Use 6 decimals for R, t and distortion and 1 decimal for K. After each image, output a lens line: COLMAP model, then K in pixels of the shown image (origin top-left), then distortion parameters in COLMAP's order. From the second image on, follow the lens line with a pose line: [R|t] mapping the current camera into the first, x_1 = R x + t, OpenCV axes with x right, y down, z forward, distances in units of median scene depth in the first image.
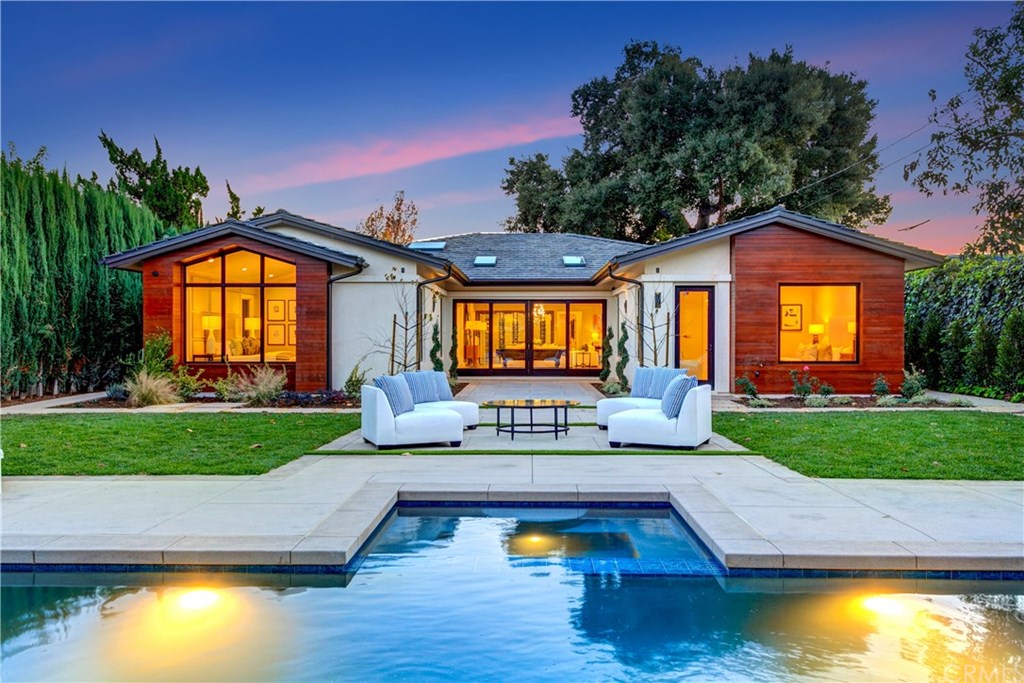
lens RADIAL K [[820.3, 0, 513.7], [0, 820.3, 341.4], [0, 0, 1]] dist [0.005110, 0.000169]
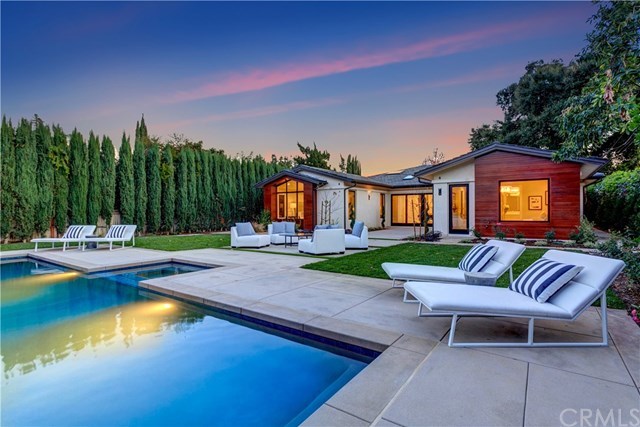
lens RADIAL K [[327.0, 0, 319.0], [0, 327.0, 213.9], [0, 0, 1]] dist [0.000140, 0.000568]
pose [[0.827703, -0.001928, -0.561163, 0.394321], [0.003743, 0.999991, 0.002084, 0.004763], [0.561154, -0.003826, 0.827703, 0.109810]]
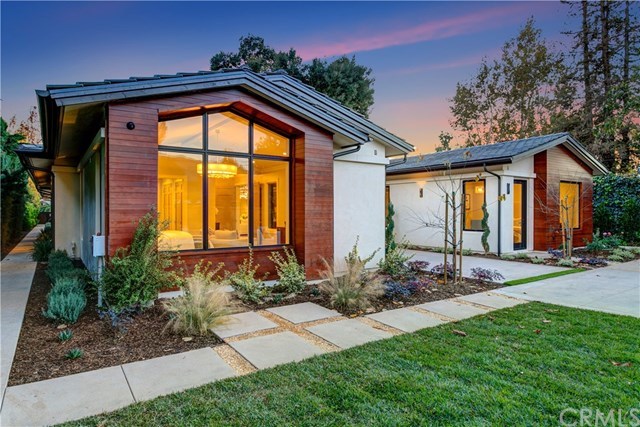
lens RADIAL K [[392.4, 0, 320.4], [0, 392.4, 211.9], [0, 0, 1]] dist [0.000825, 0.000190]
pose [[0.813993, -0.002430, 0.580870, -0.490046], [0.002031, 0.999997, 0.001338, -0.011232], [-0.580871, 0.000090, 0.813995, 0.634295]]
